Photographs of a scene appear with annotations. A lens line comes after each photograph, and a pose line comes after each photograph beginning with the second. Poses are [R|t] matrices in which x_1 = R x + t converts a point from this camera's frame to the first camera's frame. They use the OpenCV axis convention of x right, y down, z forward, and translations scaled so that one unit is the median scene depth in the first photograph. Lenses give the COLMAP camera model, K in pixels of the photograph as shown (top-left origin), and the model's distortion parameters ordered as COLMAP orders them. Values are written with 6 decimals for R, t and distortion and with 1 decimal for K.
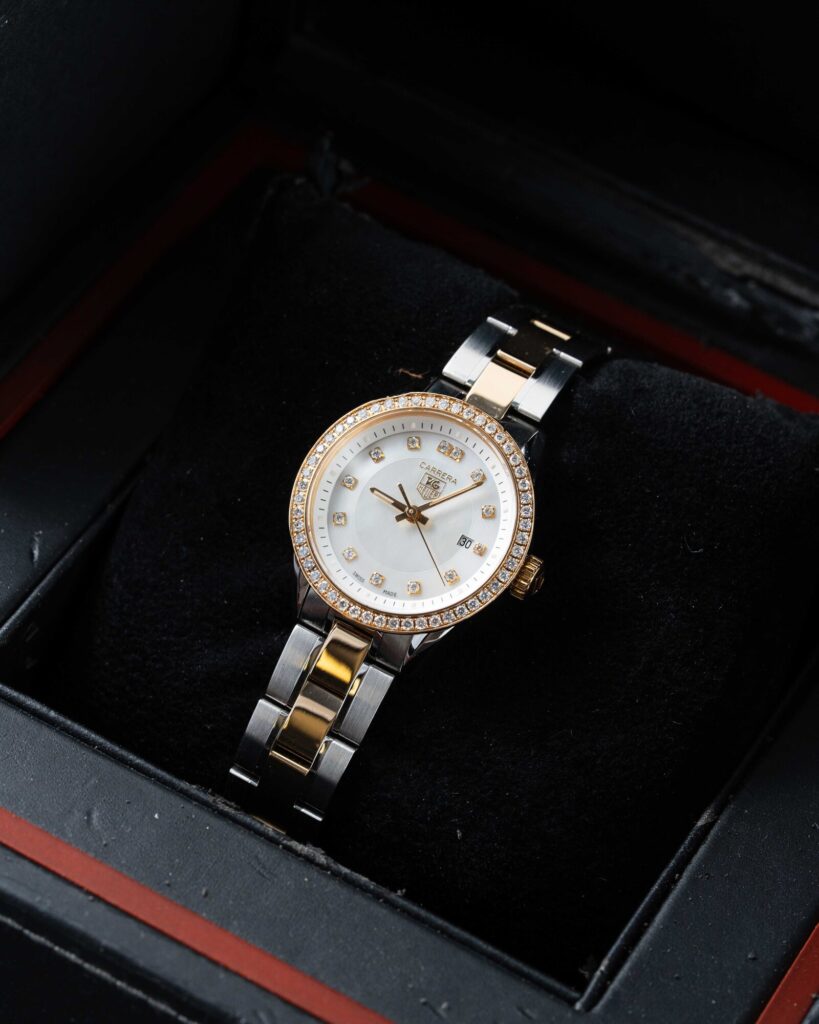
lens RADIAL K [[4389.8, 0, 409.5], [0, 4389.8, 512.0], [0, 0, 1]] dist [0.112433, -2.430421]
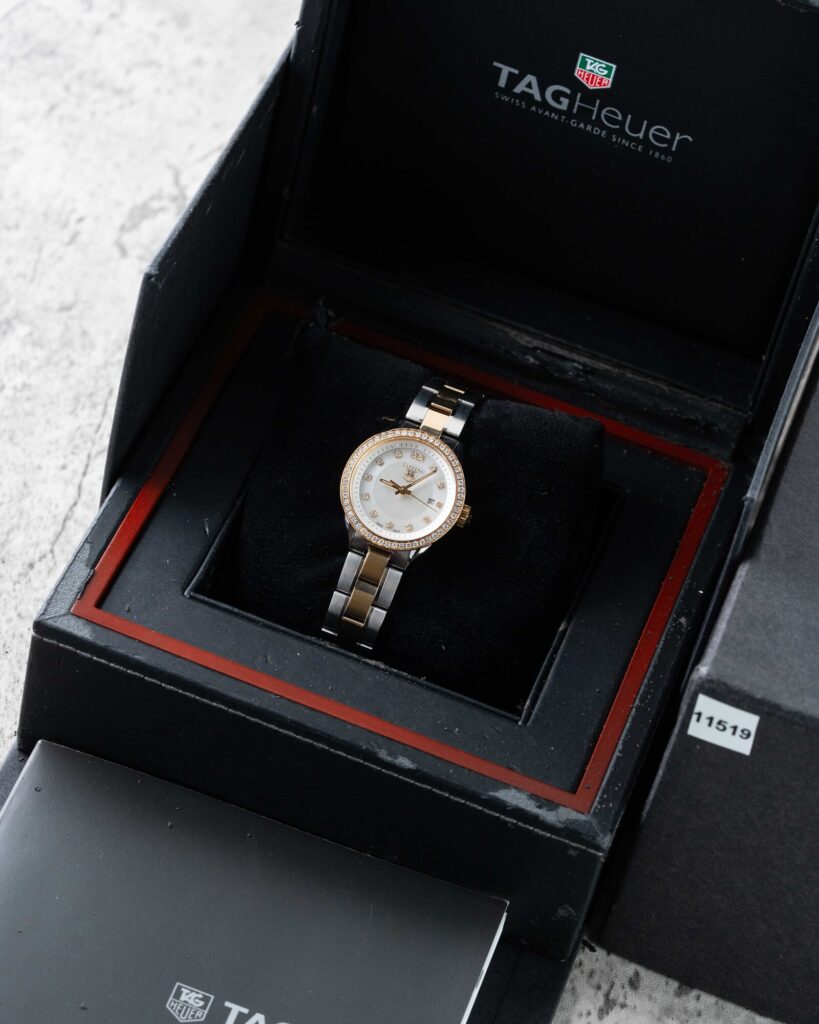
lens RADIAL K [[4389.8, 0, 409.5], [0, 4389.8, 512.0], [0, 0, 1]] dist [0.112433, -2.430421]
pose [[0.983758, -0.105837, 0.144976, -0.284074], [0.103168, 0.994329, 0.025824, -0.040516], [-0.146887, -0.010448, 0.989098, -0.958910]]
